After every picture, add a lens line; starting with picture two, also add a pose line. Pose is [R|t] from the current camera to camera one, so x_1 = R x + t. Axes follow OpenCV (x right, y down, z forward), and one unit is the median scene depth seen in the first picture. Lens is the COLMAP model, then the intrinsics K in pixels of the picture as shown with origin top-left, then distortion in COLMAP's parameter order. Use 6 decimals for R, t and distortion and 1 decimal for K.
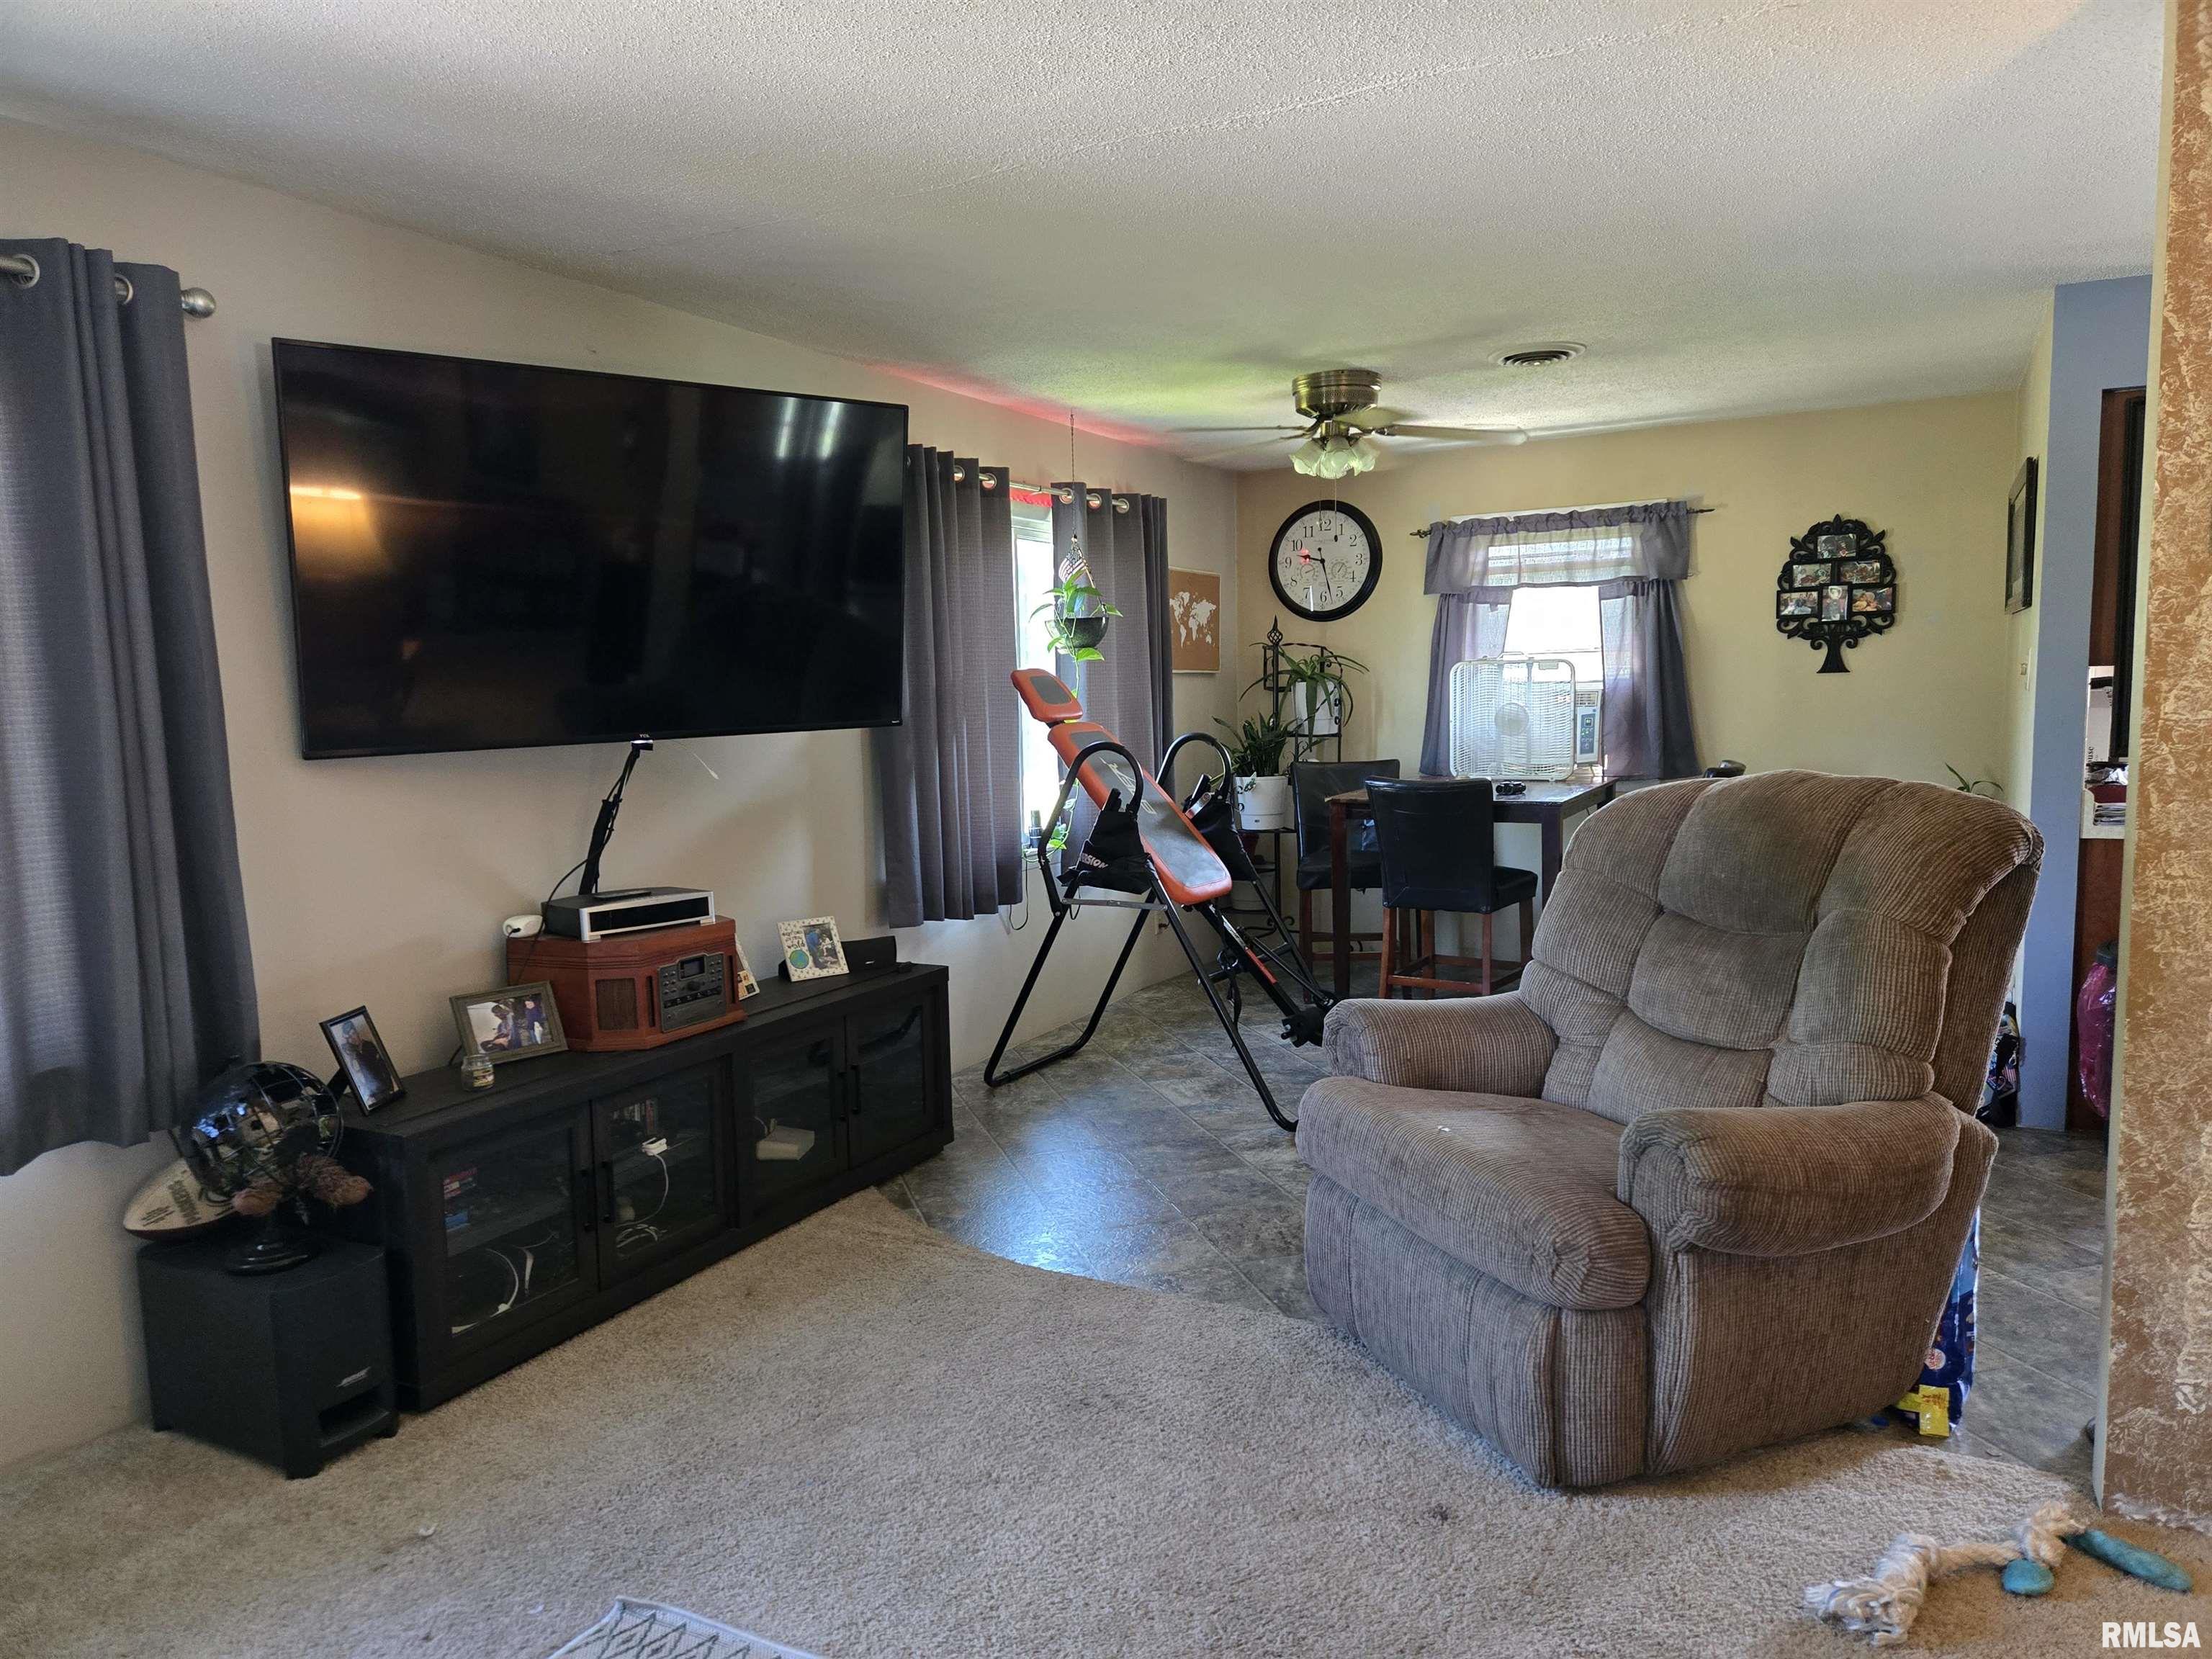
lens RADIAL K [[1488.9, 0, 1084.1], [0, 1488.9, 833.8], [0, 0, 1]] dist [0.046766, -0.000995]
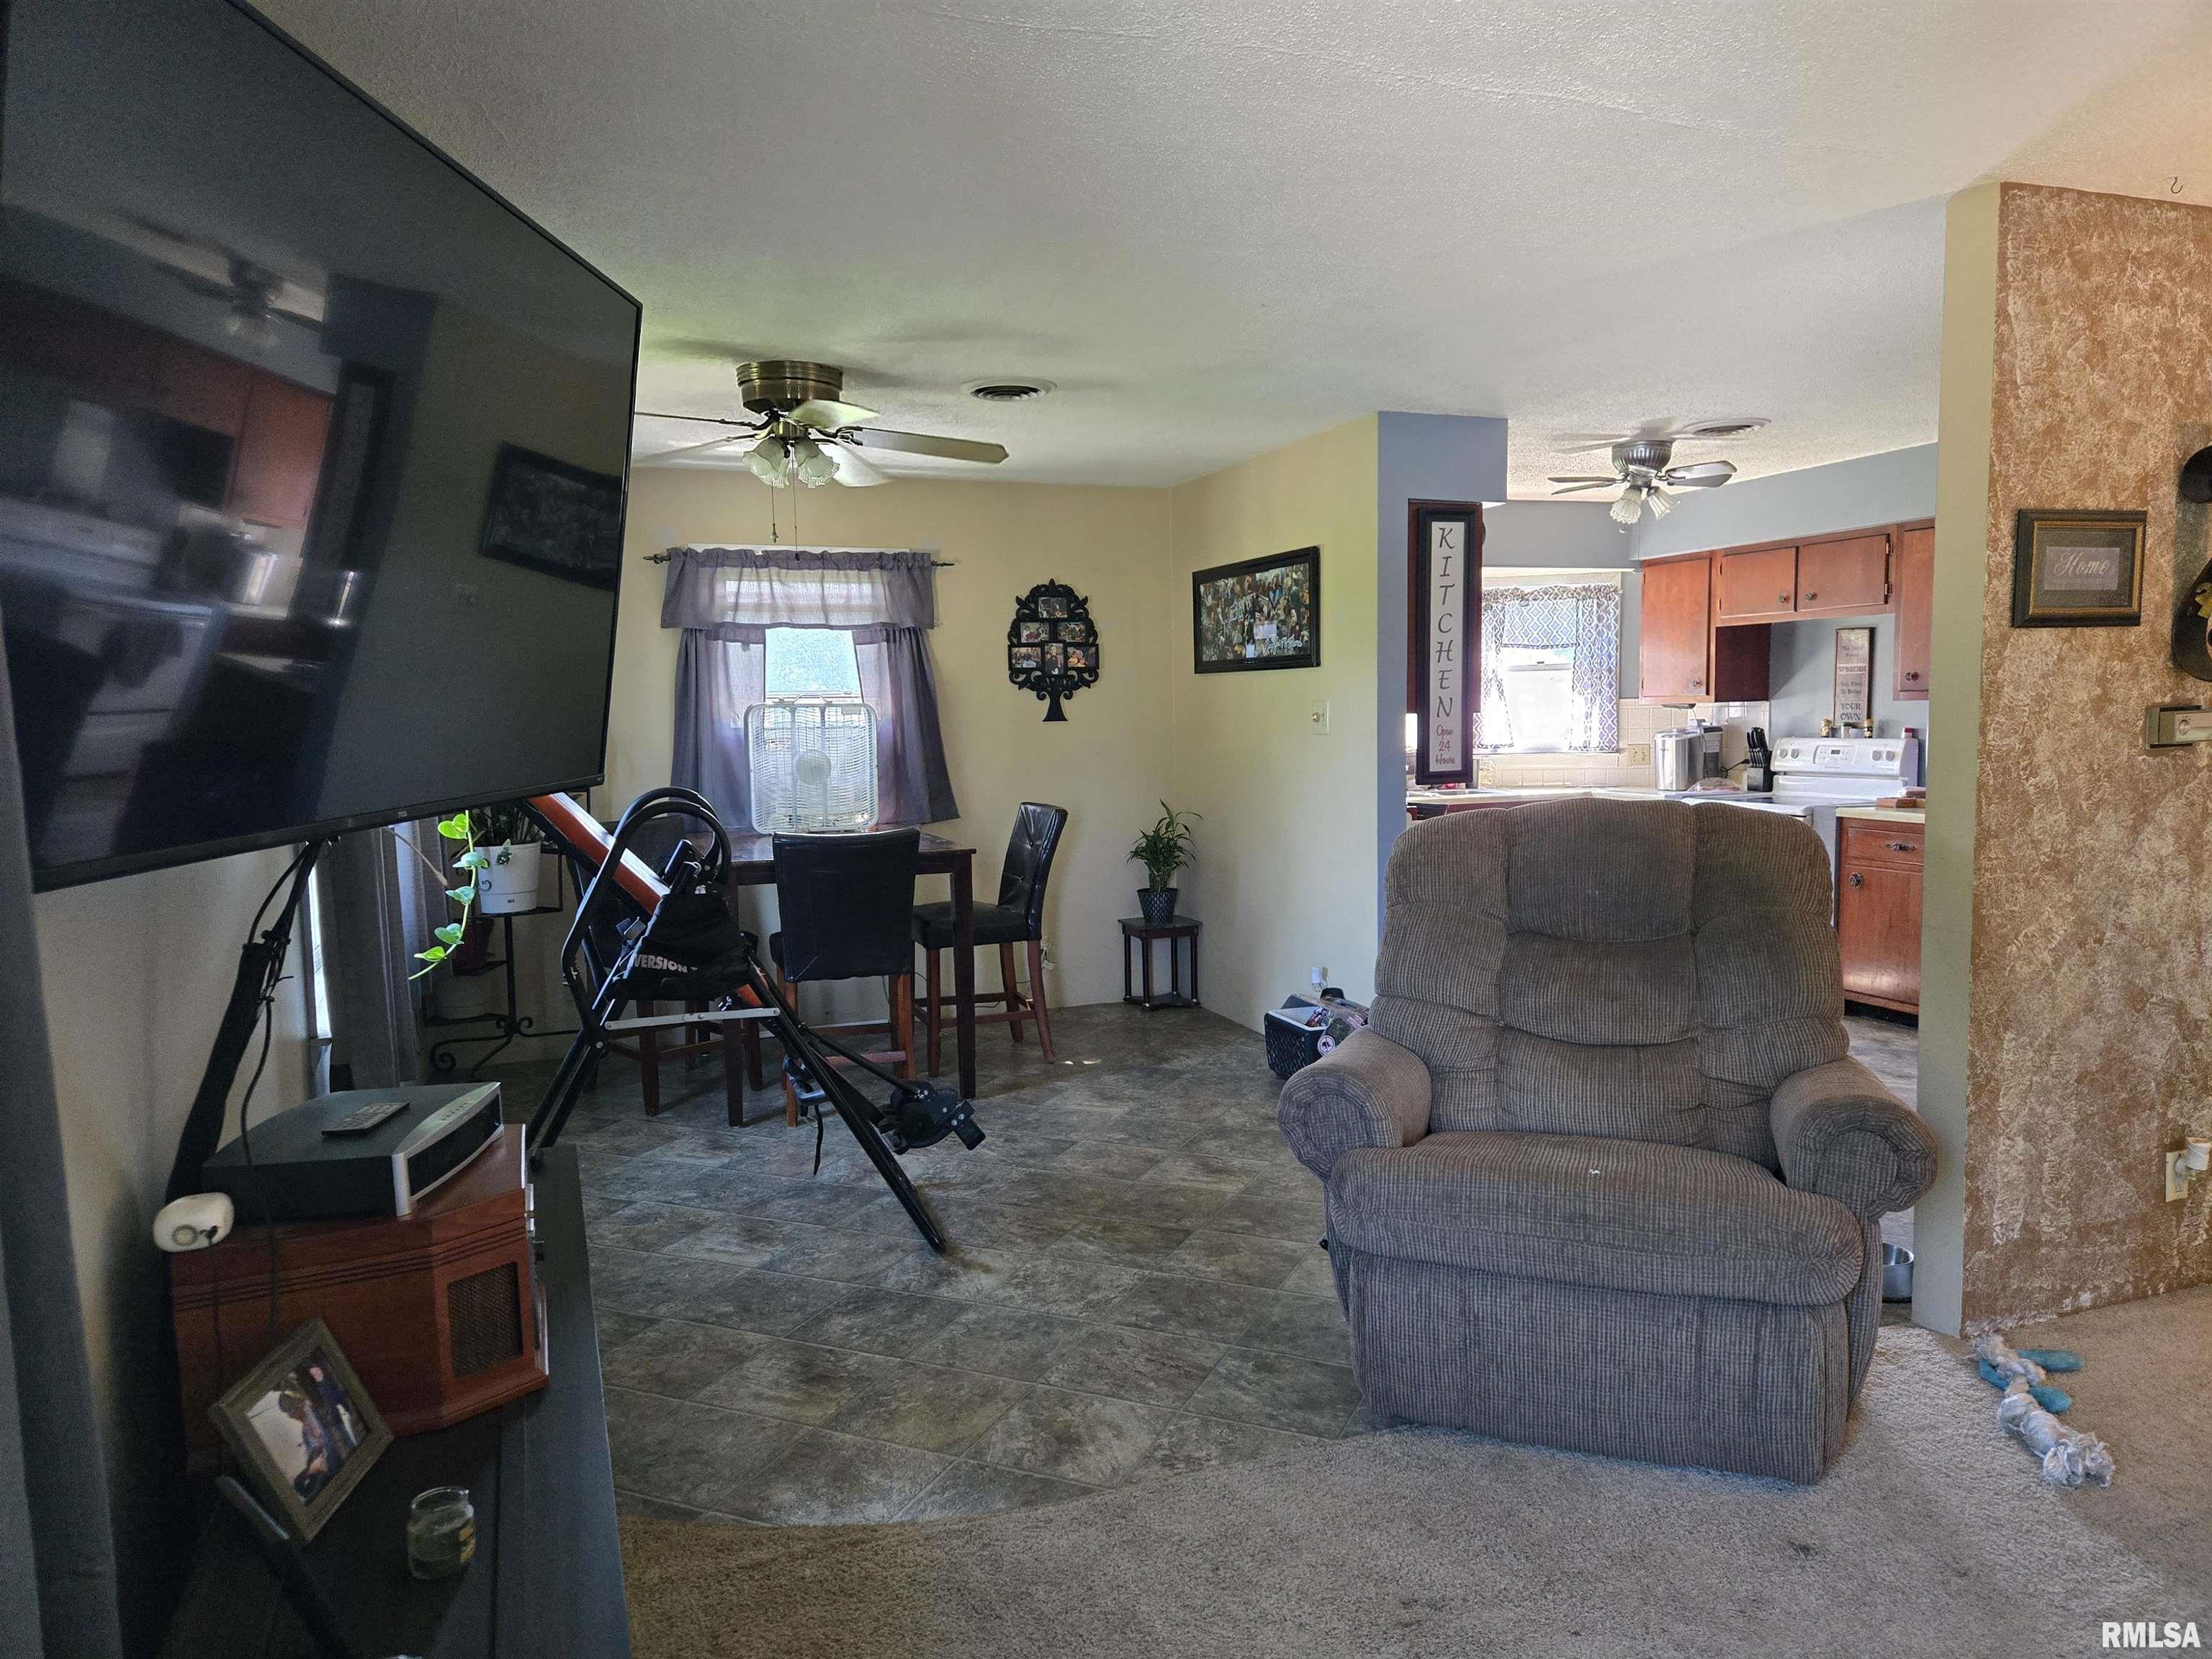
lens RADIAL K [[1488.9, 0, 1128.9], [0, 1488.9, 828.5], [0, 0, 1]] dist [0.046766, -0.000995]
pose [[0.645765, -0.048616, 0.761987, -0.303296], [0.079118, 0.996859, -0.003450, -0.020480], [-0.759426, 0.062515, 0.647583, 0.256071]]
